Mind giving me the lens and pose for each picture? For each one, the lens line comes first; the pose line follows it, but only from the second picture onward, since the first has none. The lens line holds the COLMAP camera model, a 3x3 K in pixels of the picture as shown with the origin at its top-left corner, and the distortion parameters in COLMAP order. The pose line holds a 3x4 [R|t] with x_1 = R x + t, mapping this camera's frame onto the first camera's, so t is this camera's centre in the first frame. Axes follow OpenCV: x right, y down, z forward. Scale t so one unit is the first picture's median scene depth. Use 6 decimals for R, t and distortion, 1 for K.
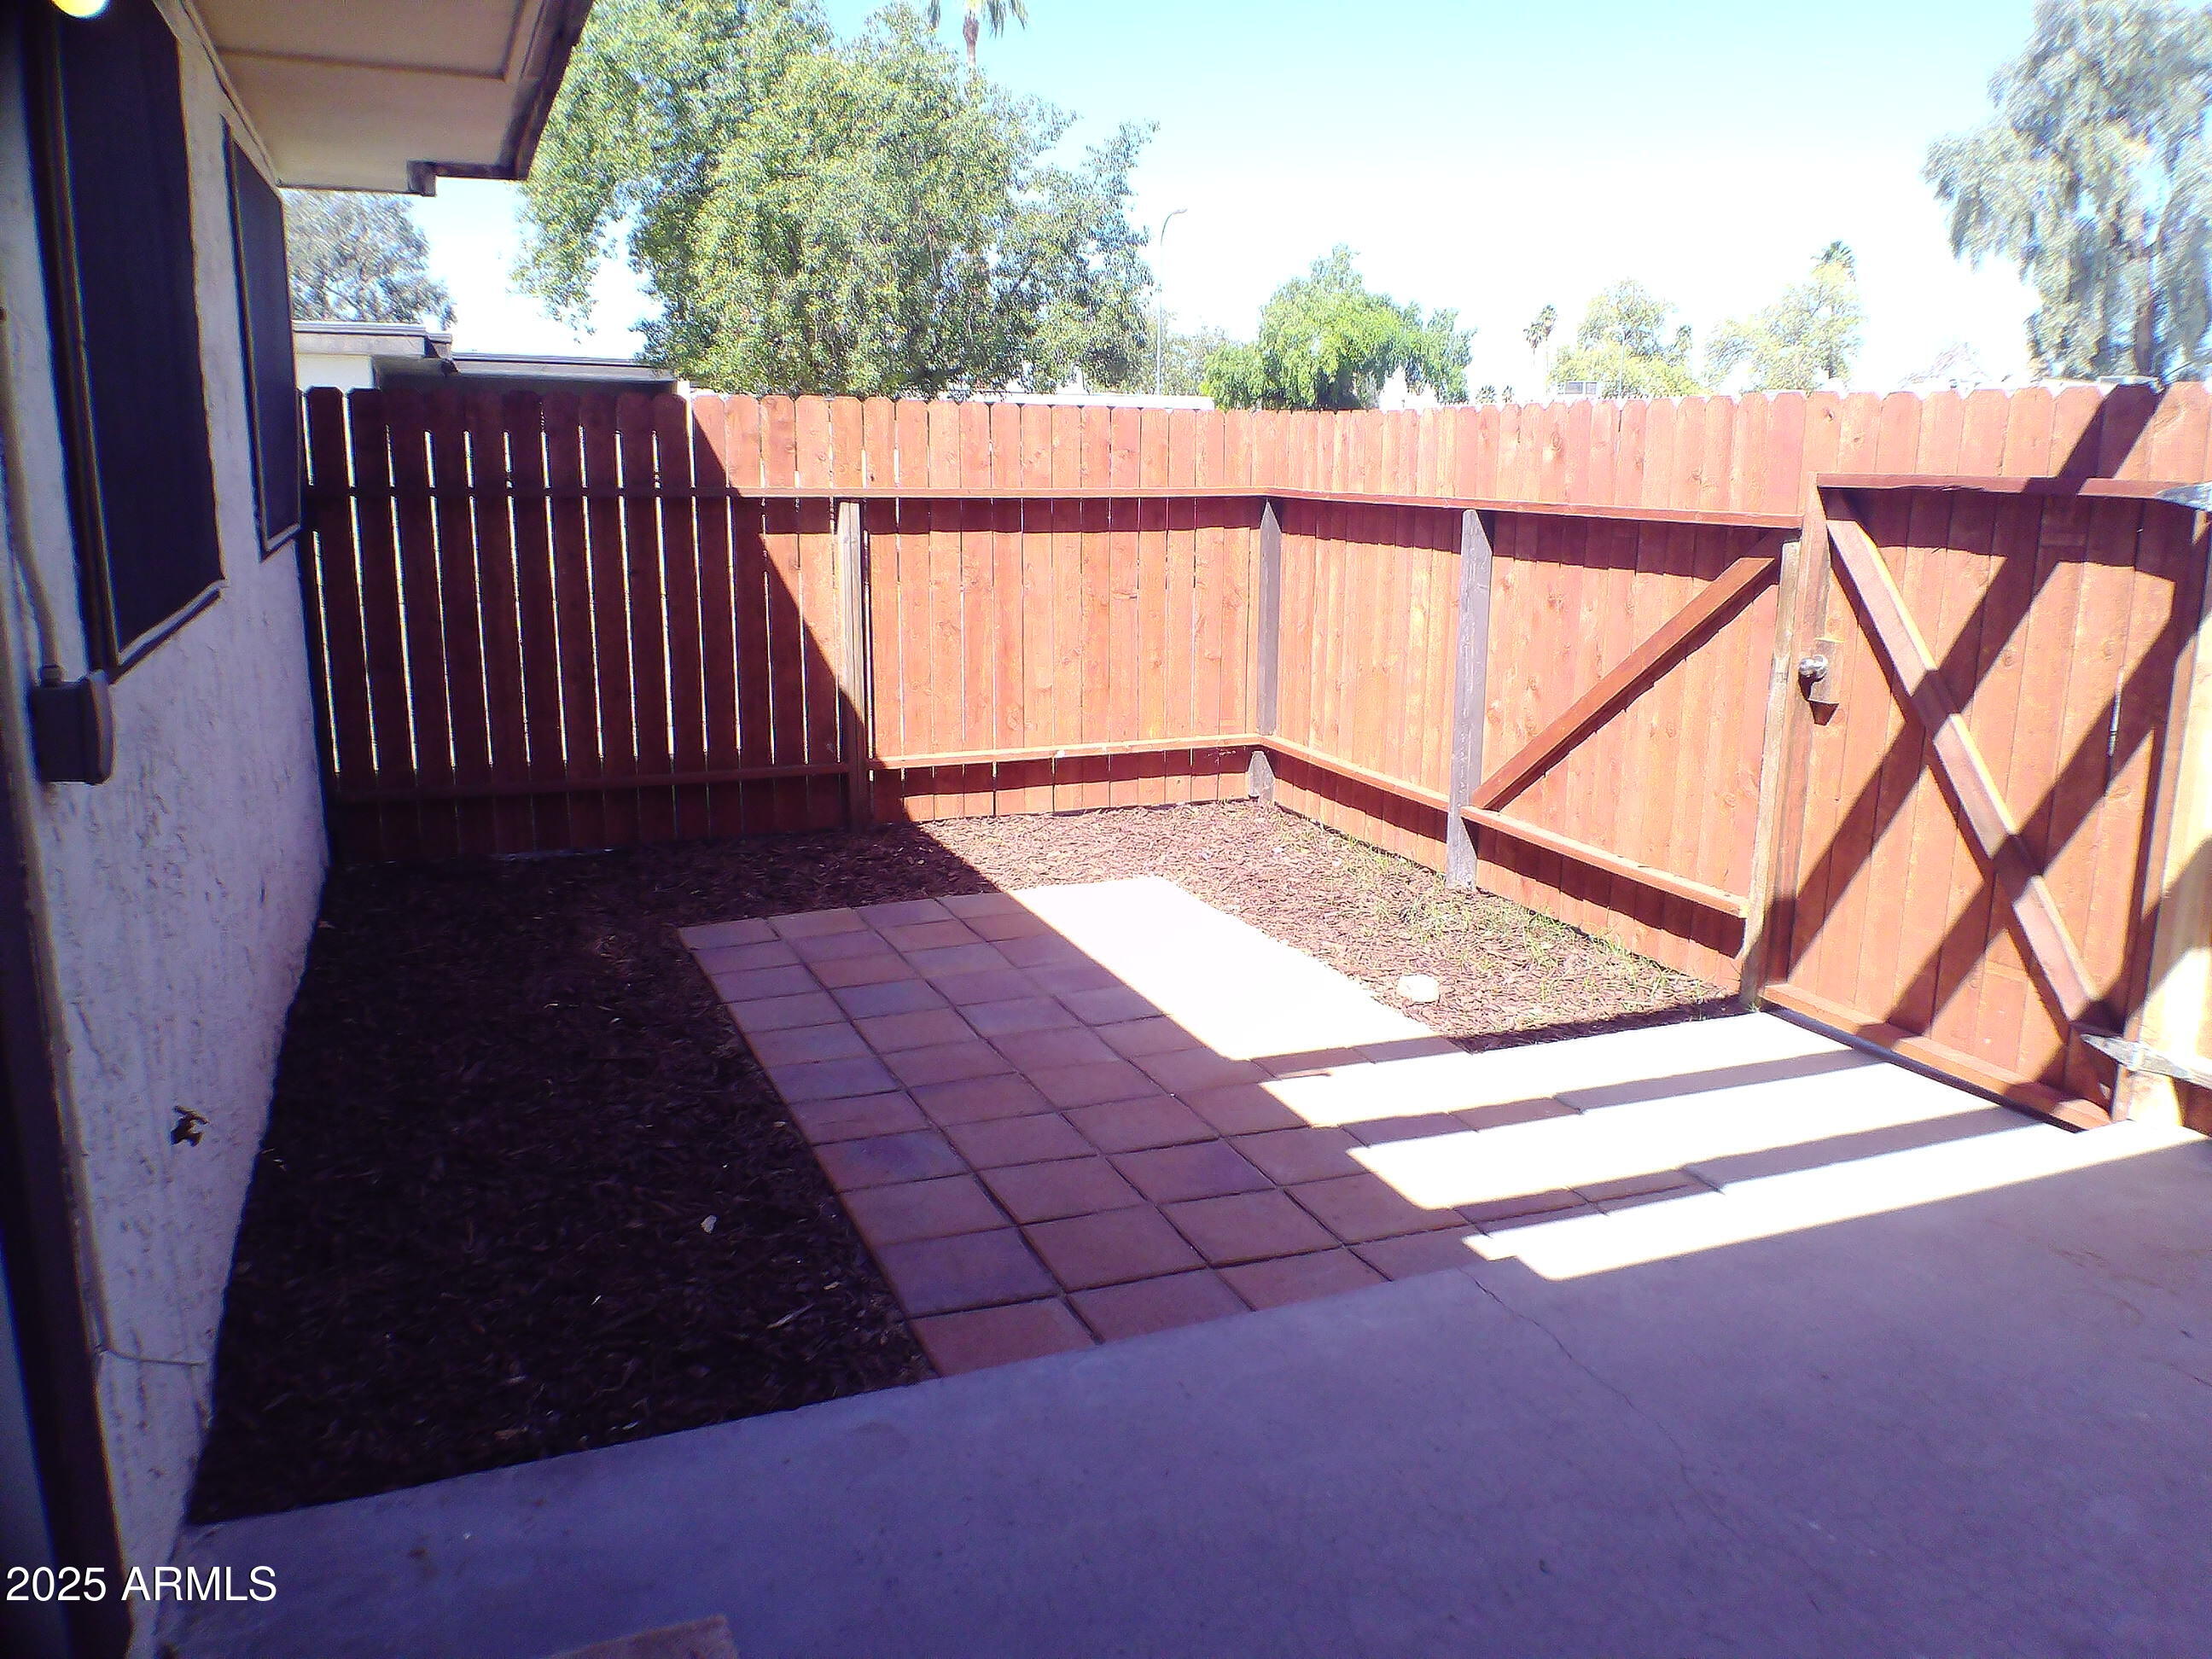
lens RADIAL K [[1707.9, 0, 1188.1], [0, 1707.9, 831.6], [0, 0, 1]] dist [0.037031, -0.106061]
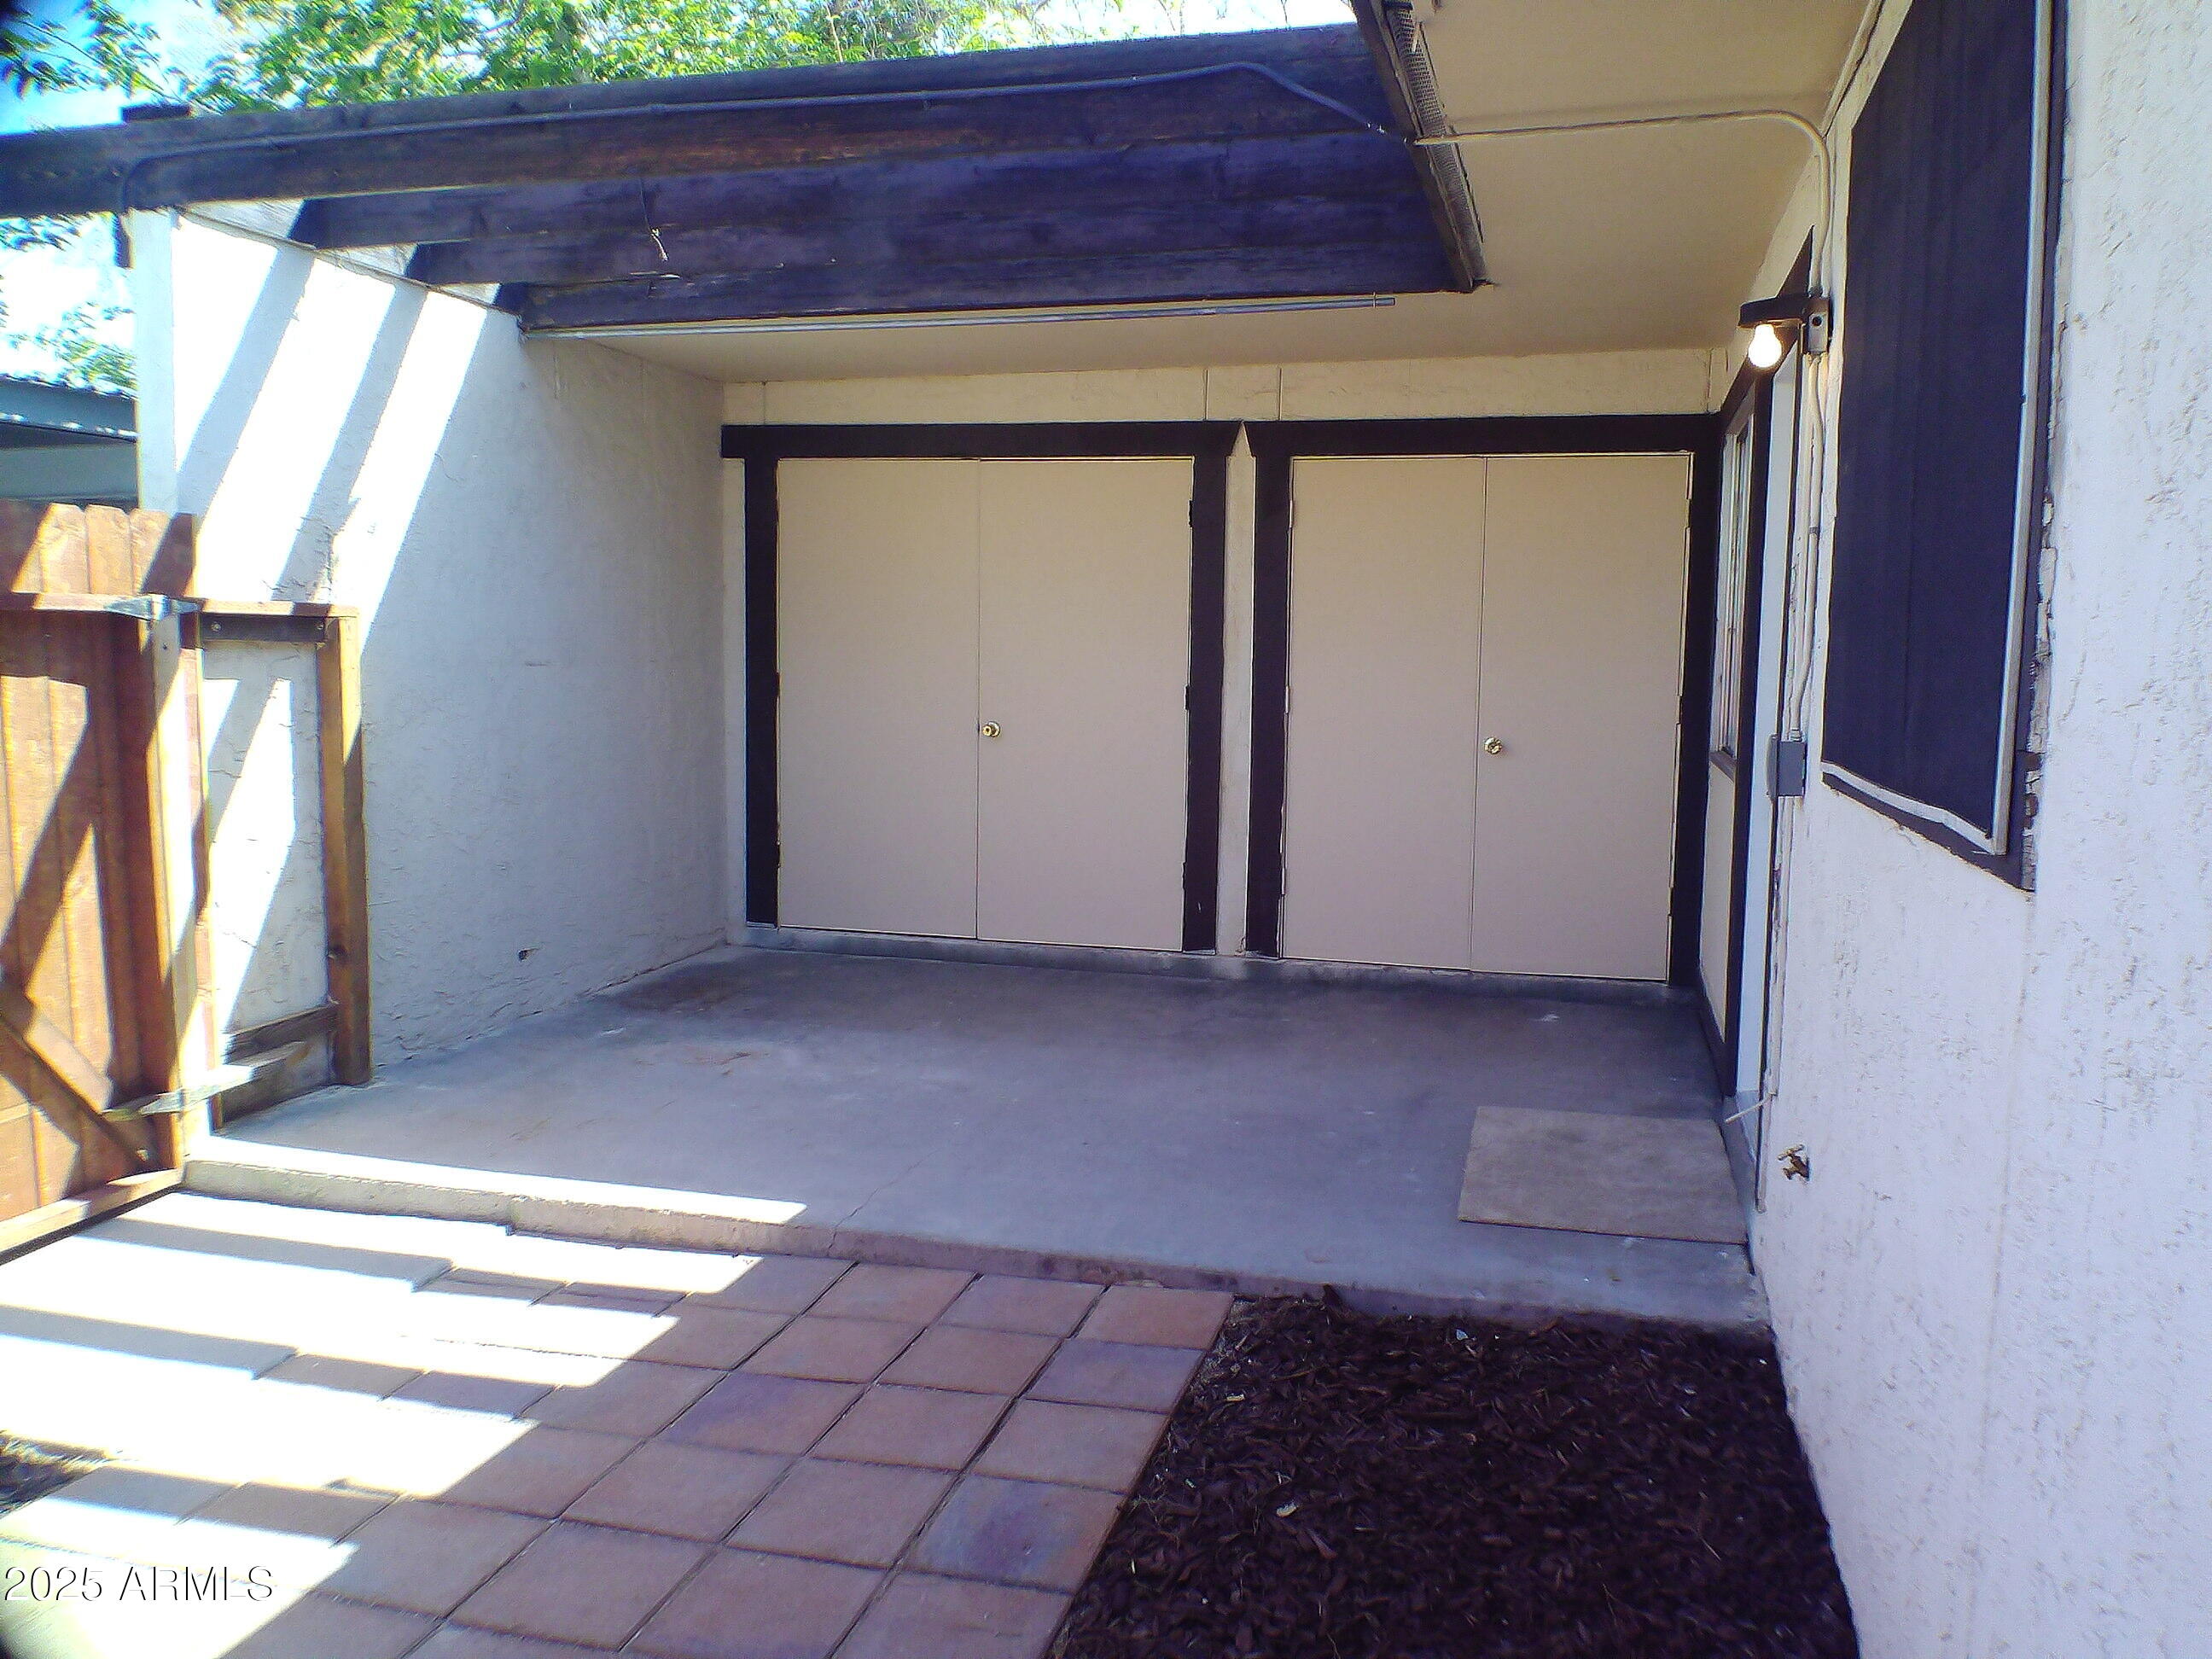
lens RADIAL K [[1707.9, 0, 1188.1], [0, 1707.9, 831.6], [0, 0, 1]] dist [0.037031, -0.106061]
pose [[-0.797454, -0.090686, 0.596526, -0.634833], [0.103592, 0.953384, 0.283423, -0.288816], [-0.594421, 0.287812, -0.750885, 1.406335]]
